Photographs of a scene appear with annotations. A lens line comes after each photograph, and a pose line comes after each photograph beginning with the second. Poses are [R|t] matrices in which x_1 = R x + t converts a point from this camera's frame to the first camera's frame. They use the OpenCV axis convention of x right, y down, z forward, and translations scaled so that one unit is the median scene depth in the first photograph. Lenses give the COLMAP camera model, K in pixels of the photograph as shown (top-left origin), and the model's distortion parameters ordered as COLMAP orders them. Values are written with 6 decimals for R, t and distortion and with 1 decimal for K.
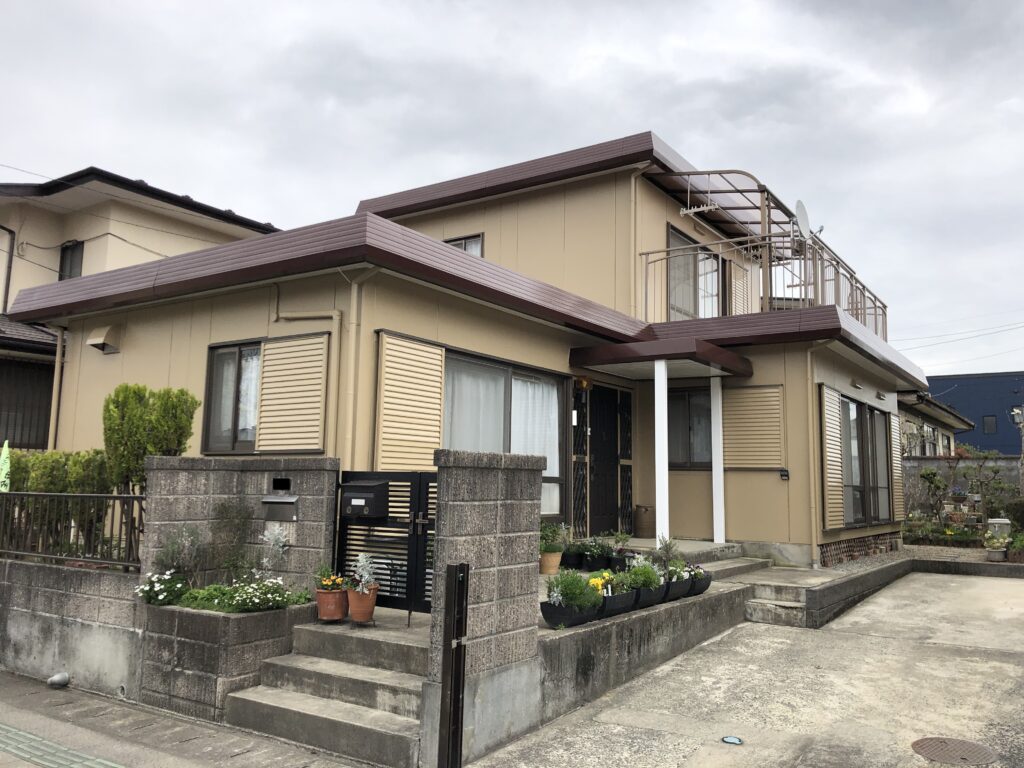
lens RADIAL K [[825.2, 0, 502.2], [0, 825.2, 377.5], [0, 0, 1]] dist [0.015354, 0.002266]
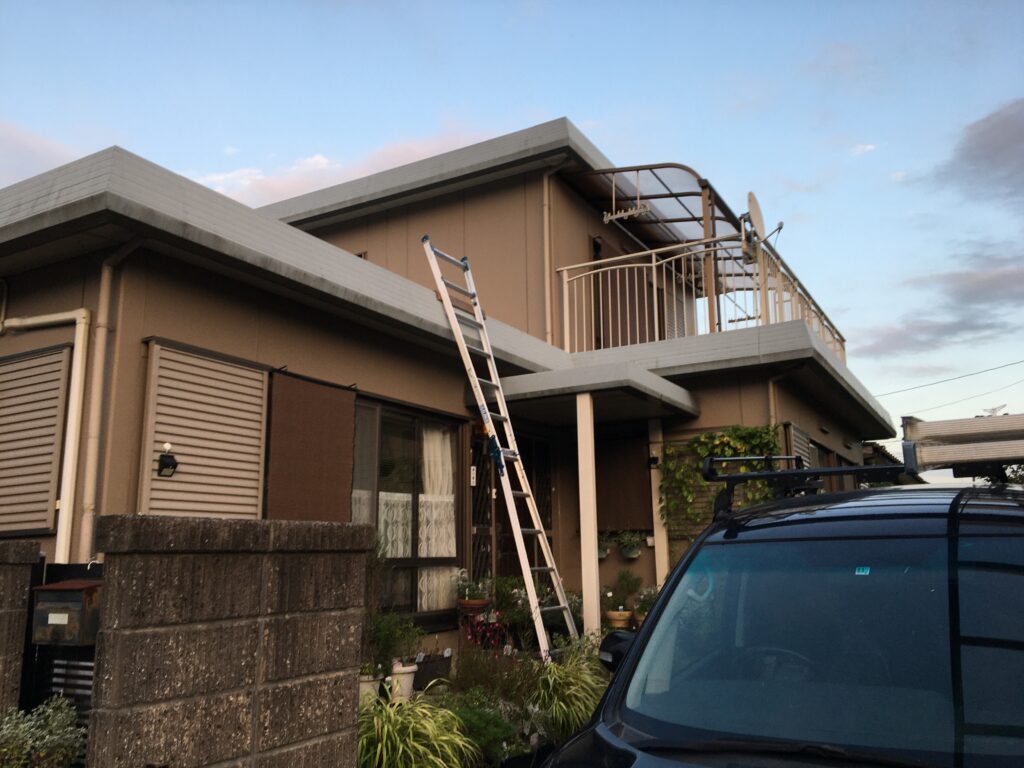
lens RADIAL K [[865.4, 0, 521.6], [0, 865.4, 383.8], [0, 0, 1]] dist [0.006868, -0.004445]
pose [[0.993719, -0.015289, 0.110852, 0.062864], [0.023426, 0.997095, -0.072475, 0.032842], [-0.109422, 0.074617, 0.991191, 0.294332]]
